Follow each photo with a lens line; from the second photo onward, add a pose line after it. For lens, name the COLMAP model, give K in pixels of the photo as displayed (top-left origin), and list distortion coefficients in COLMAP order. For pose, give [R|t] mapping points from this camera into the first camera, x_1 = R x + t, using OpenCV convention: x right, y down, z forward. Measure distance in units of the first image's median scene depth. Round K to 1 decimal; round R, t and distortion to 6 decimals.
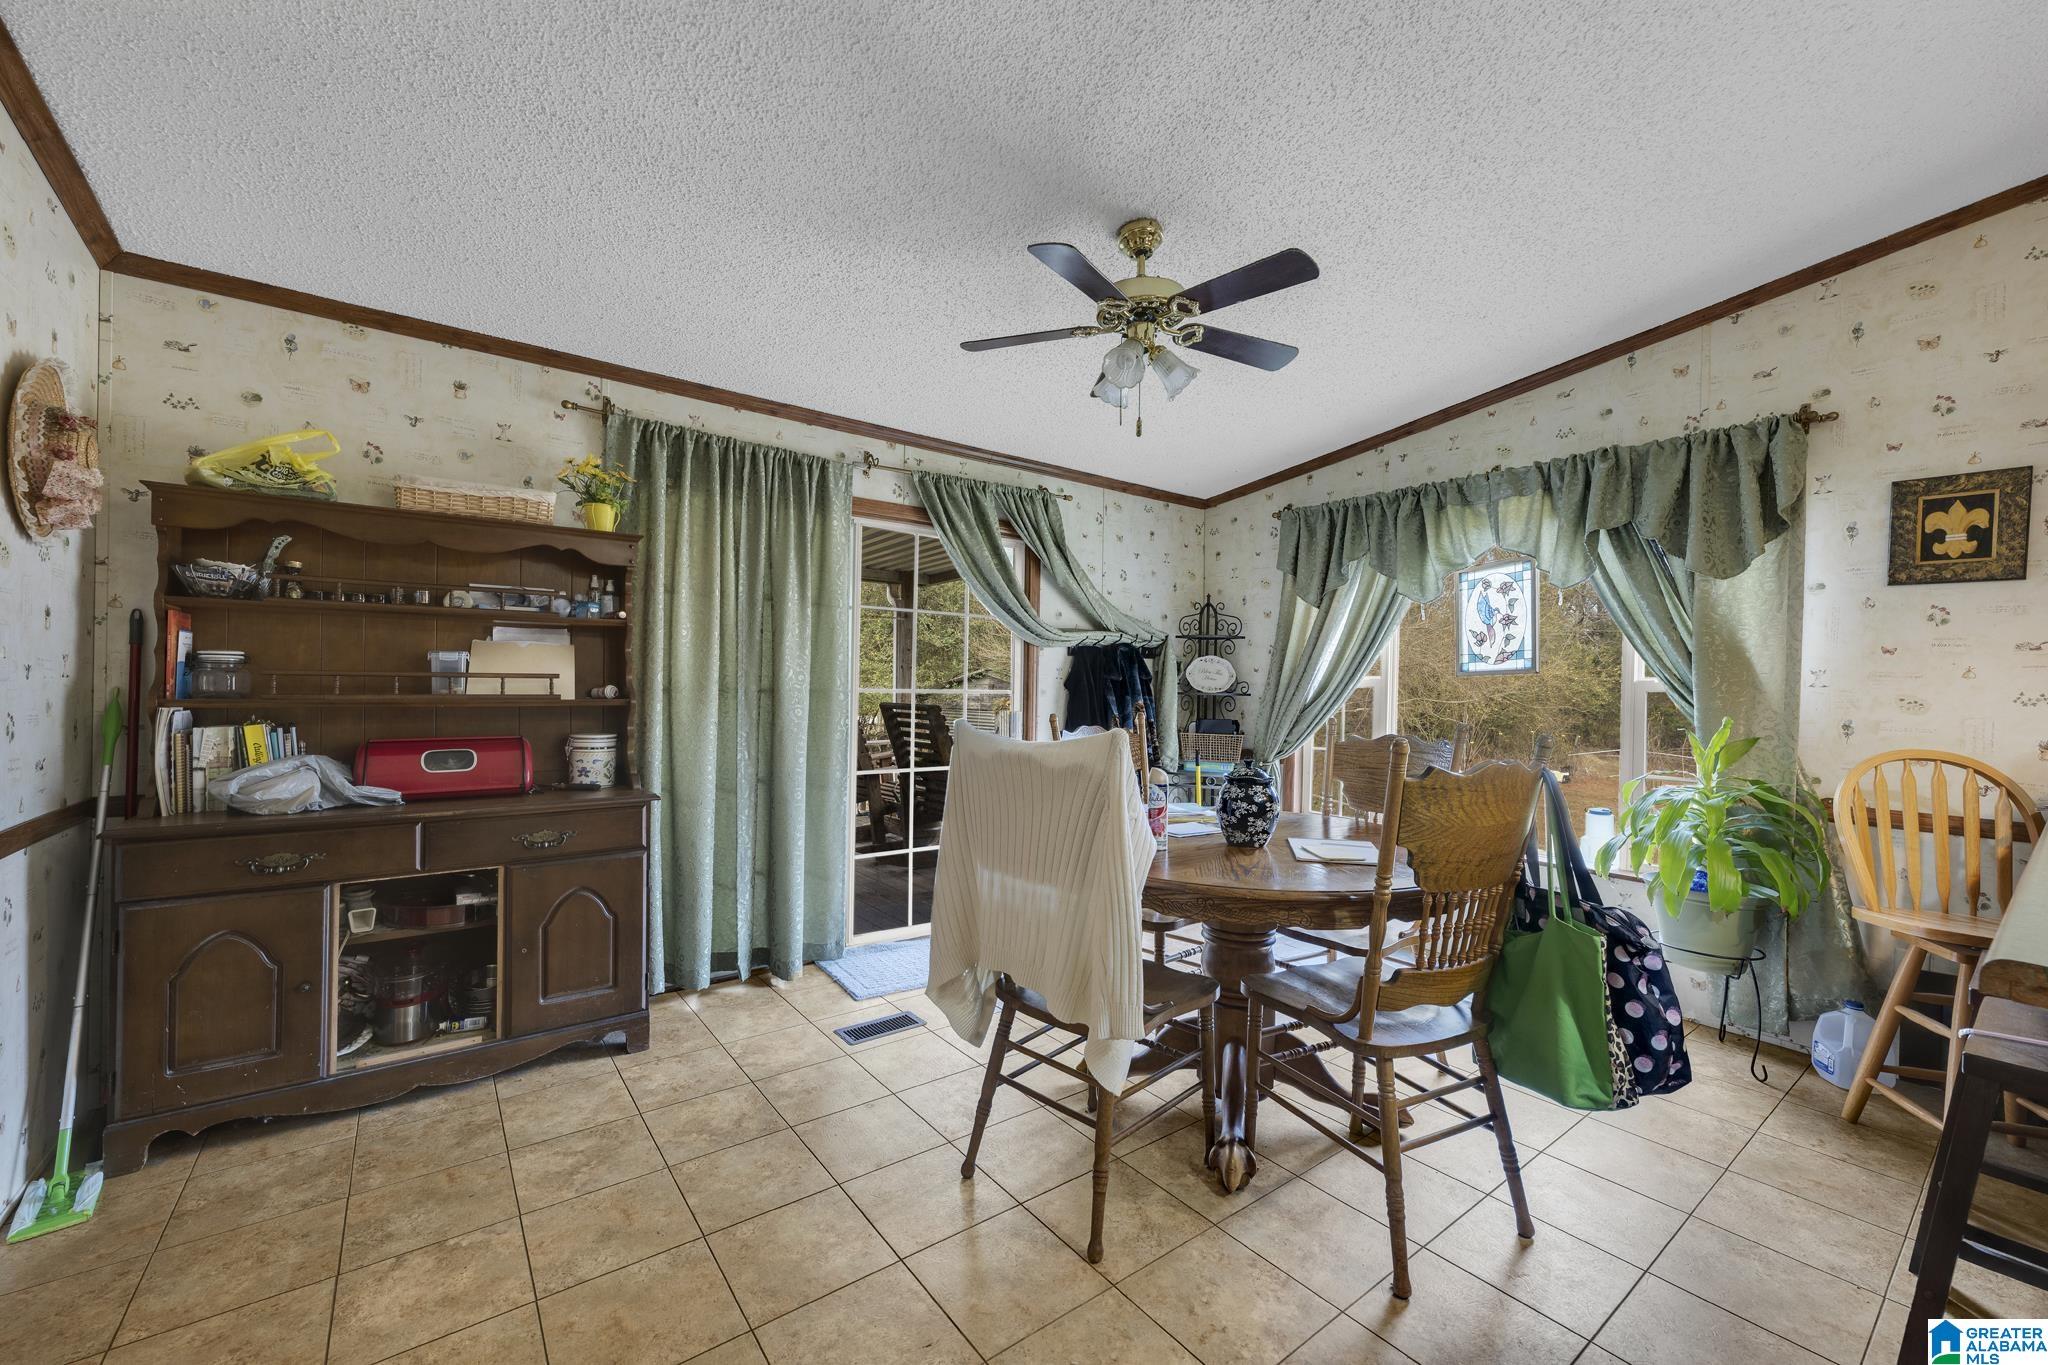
lens RADIAL K [[809.2, 0, 1023.4], [0, 809.2, 689.9], [0, 0, 1]] dist [0.001235, 0.000076]
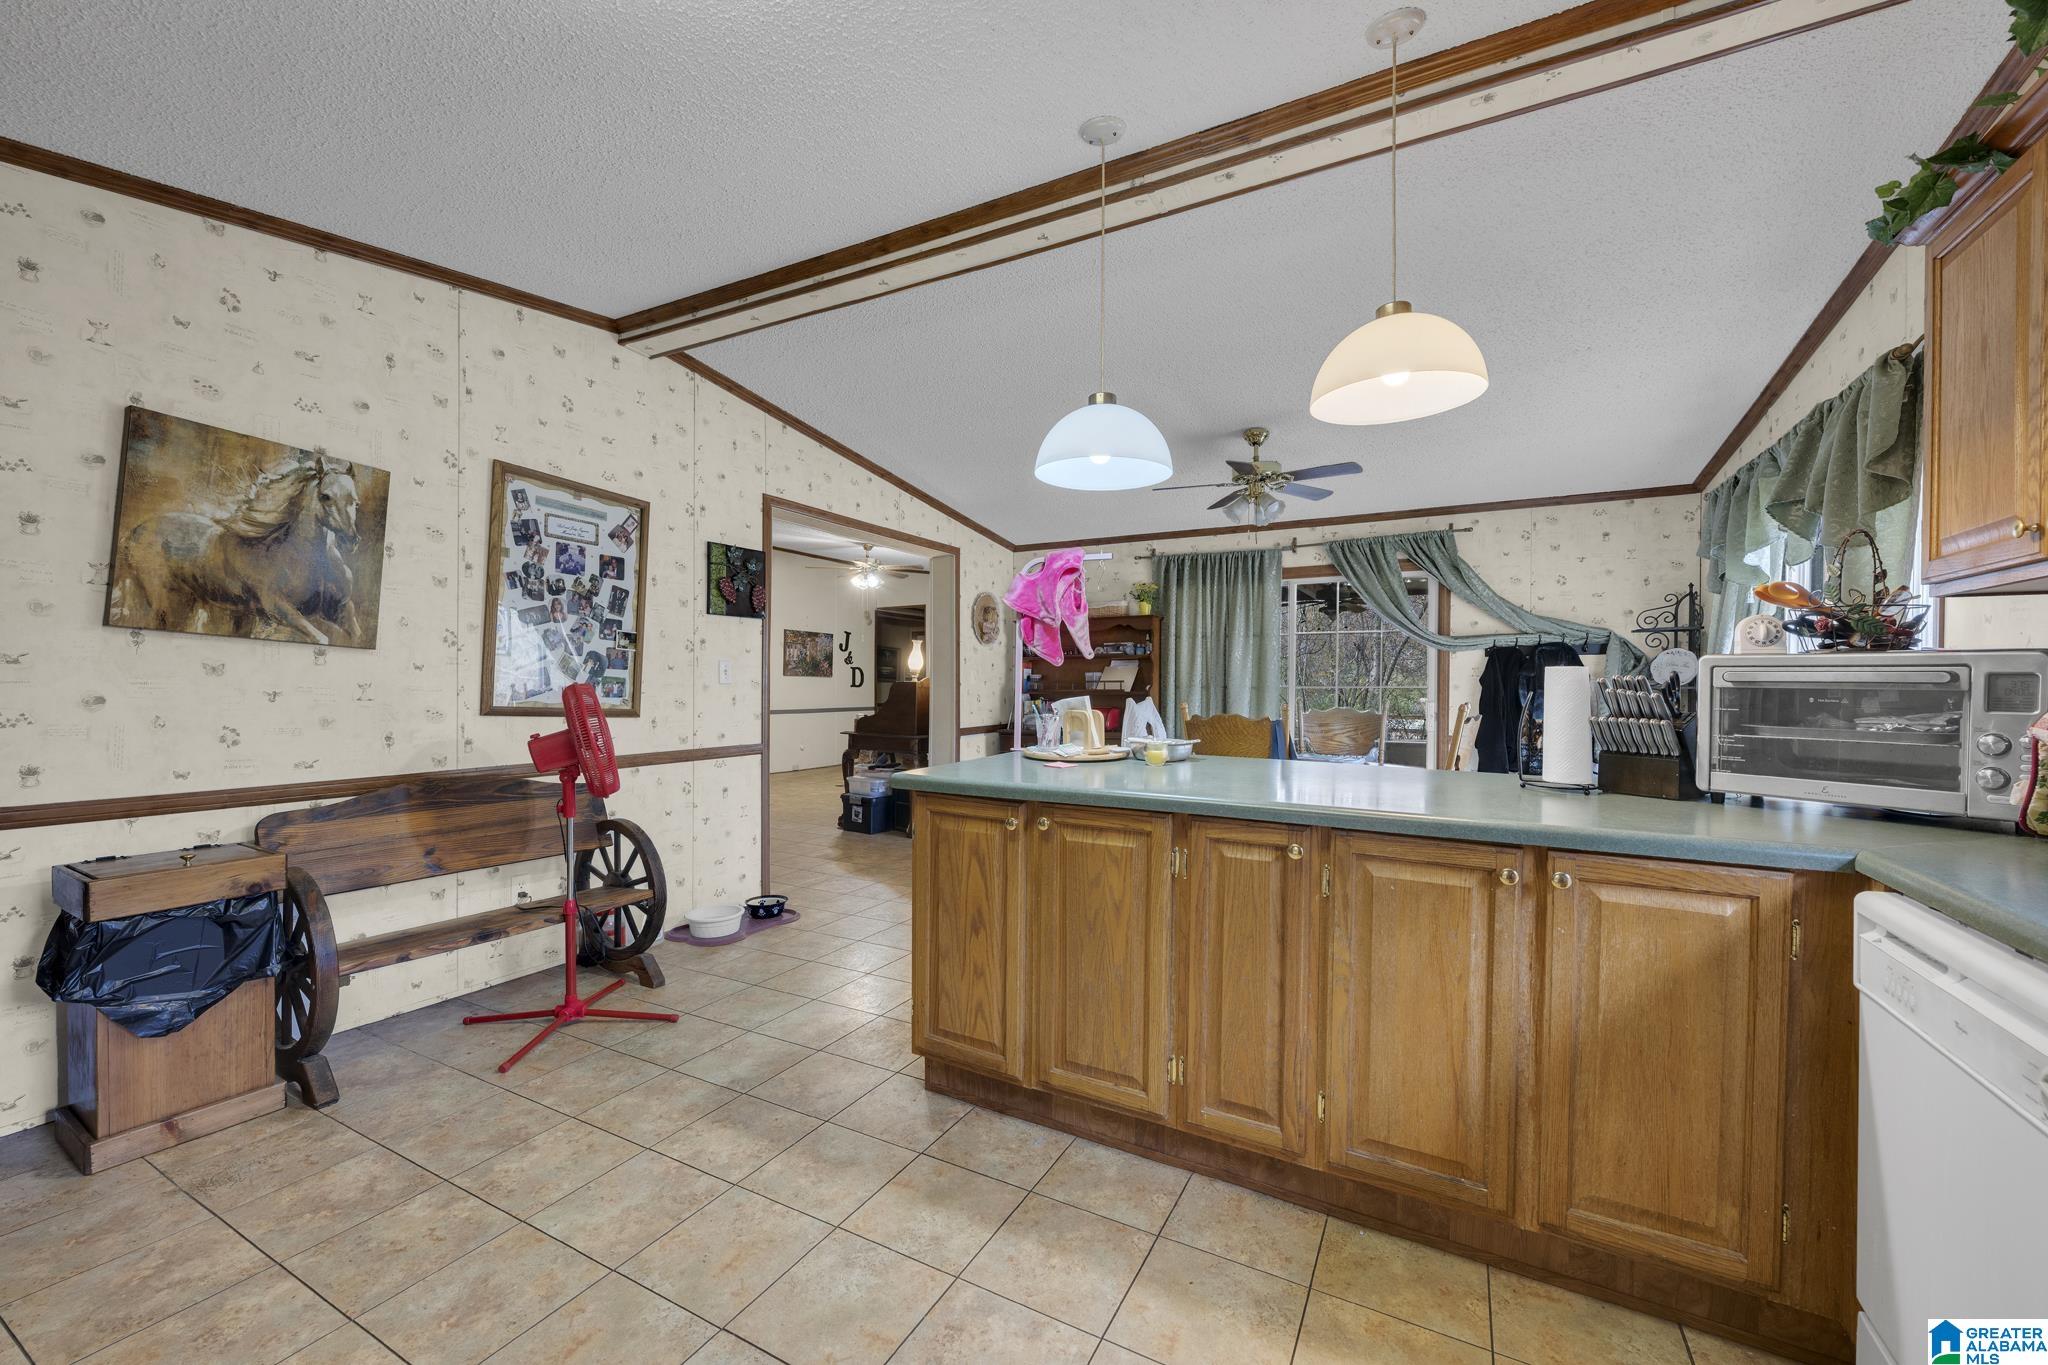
lens RADIAL K [[809.2, 0, 1017.3], [0, 809.2, 686.8], [0, 0, 1]] dist [0.001235, 0.000076]
pose [[0.418876, -0.012377, -0.907959, 1.304082], [0.001781, 0.999916, -0.012809, 0.025756], [0.908042, 0.003748, 0.418863, -0.215358]]
